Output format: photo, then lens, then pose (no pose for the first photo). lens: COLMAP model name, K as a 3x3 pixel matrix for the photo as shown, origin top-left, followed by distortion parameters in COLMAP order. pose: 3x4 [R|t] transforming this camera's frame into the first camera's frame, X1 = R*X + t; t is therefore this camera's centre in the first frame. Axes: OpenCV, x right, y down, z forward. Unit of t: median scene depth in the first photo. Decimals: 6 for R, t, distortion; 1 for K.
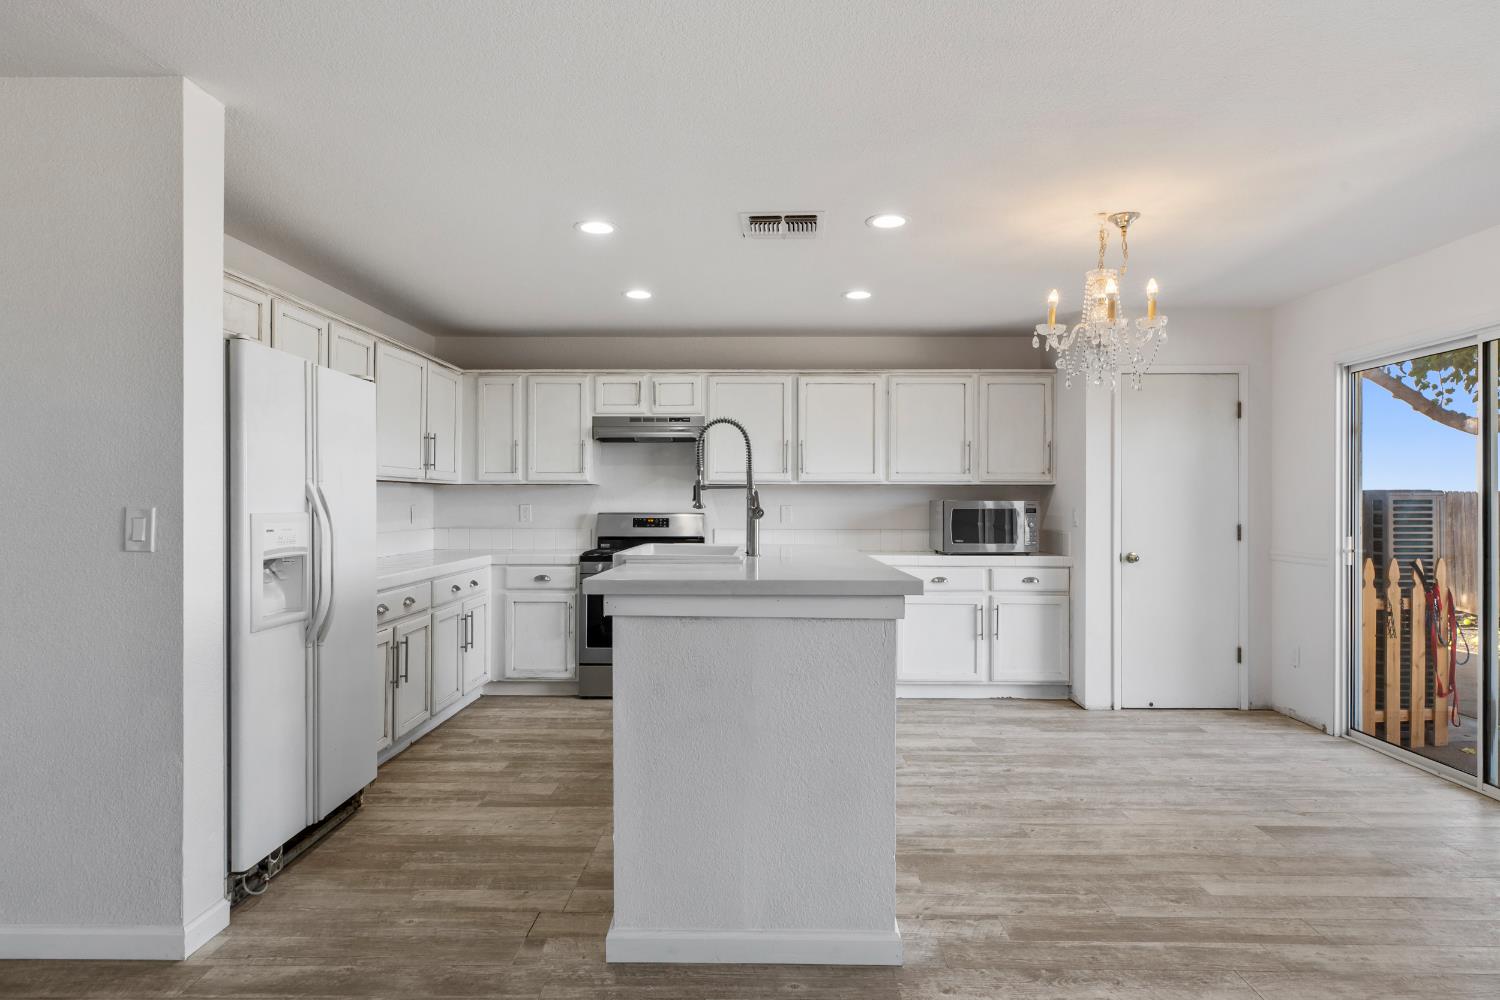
lens RADIAL K [[833.6, 0, 751.8], [0, 833.6, 498.3], [0, 0, 1]] dist [0.003128, 0.000207]
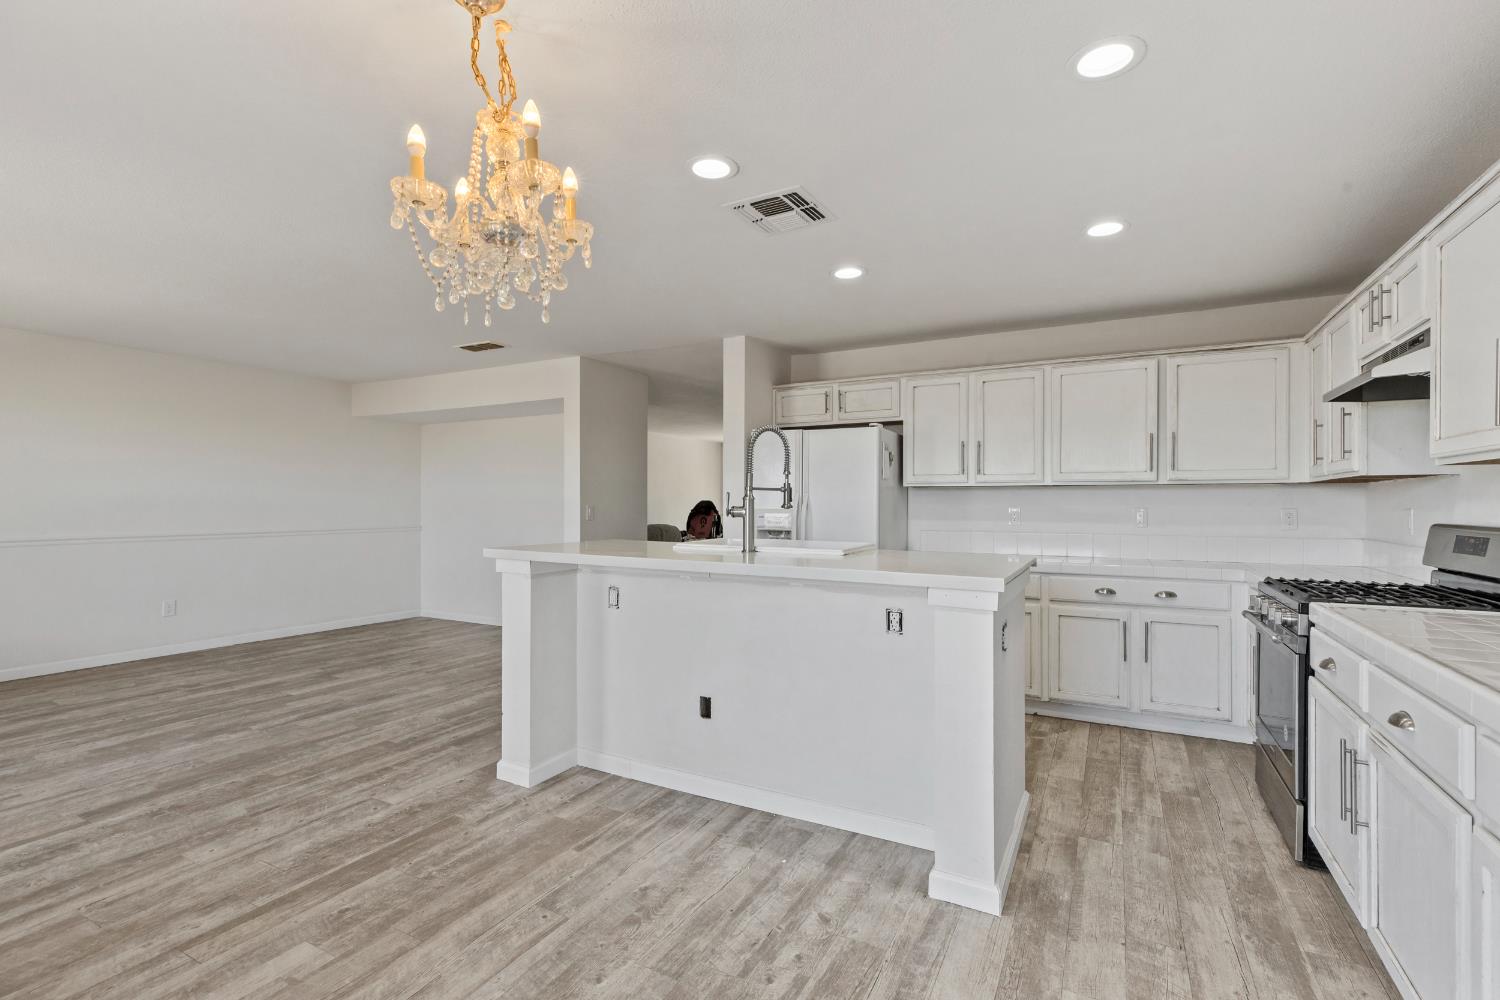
lens RADIAL K [[681.4, 0, 753.8], [0, 681.4, 501.2], [0, 0, 1]] dist [0.003258, 0.000111]
pose [[-0.456610, -0.005919, -0.889647, 0.677472], [0.000938, 0.999974, -0.007135, 0.008207], [0.889666, -0.004092, -0.456593, 1.212693]]
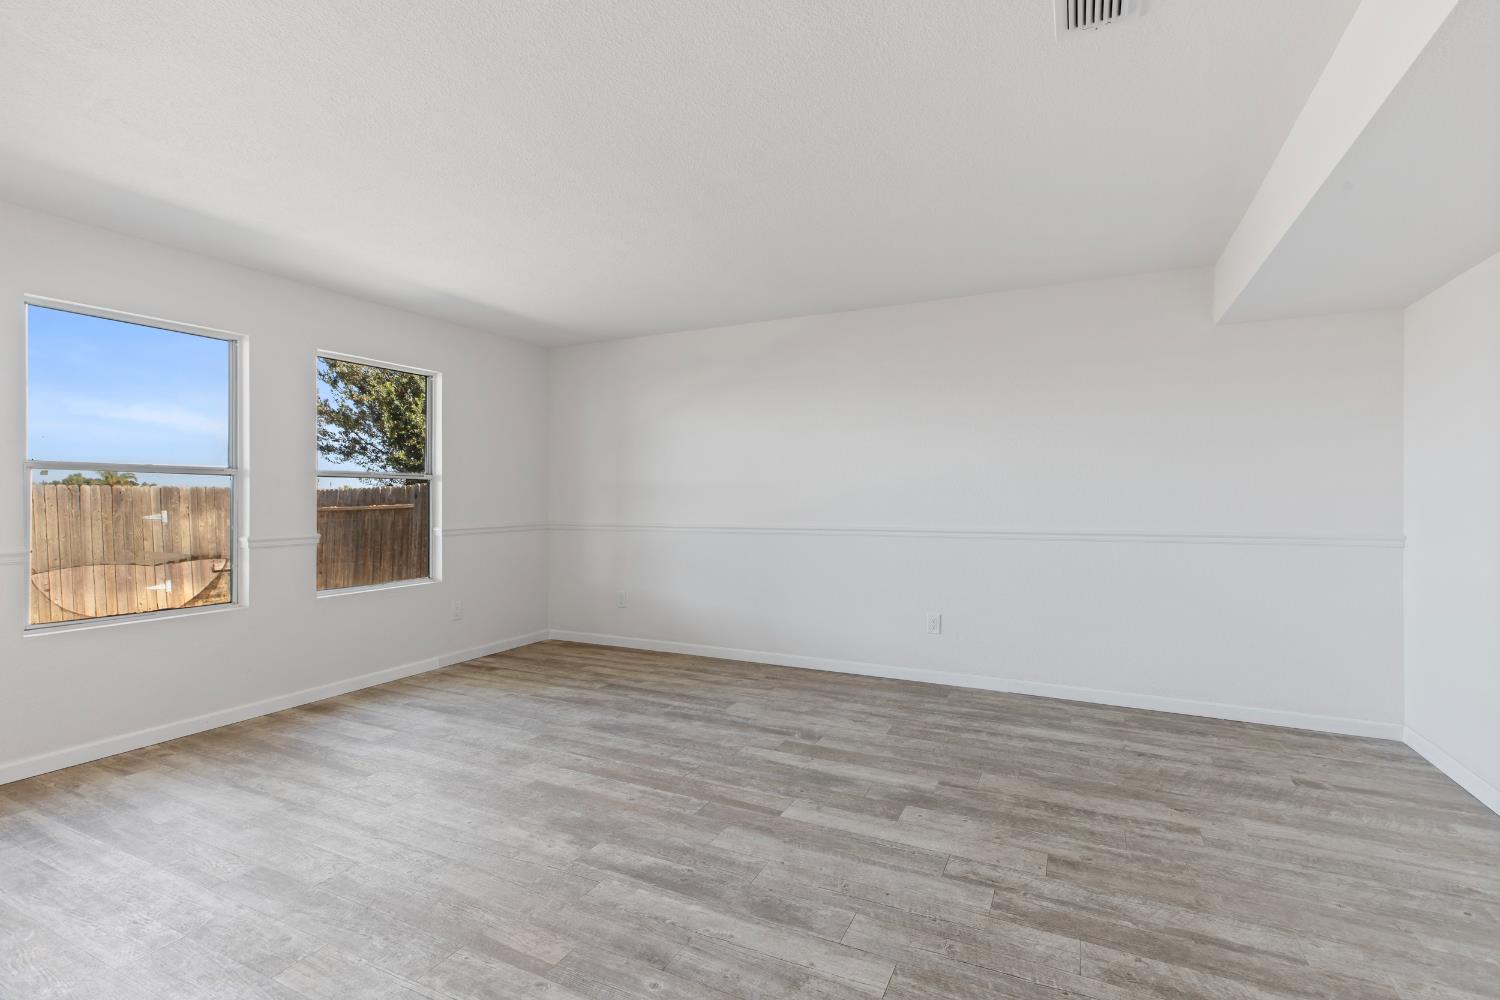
lens RADIAL K [[681.4, 0, 753.8], [0, 681.4, 501.2], [0, 0, 1]] dist [0.003258, 0.000111]
pose [[-0.903802, -0.001268, 0.427949, -0.242709], [-0.001163, 0.999999, 0.000507, 0.019825], [-0.427949, -0.000039, -0.903803, 0.608944]]
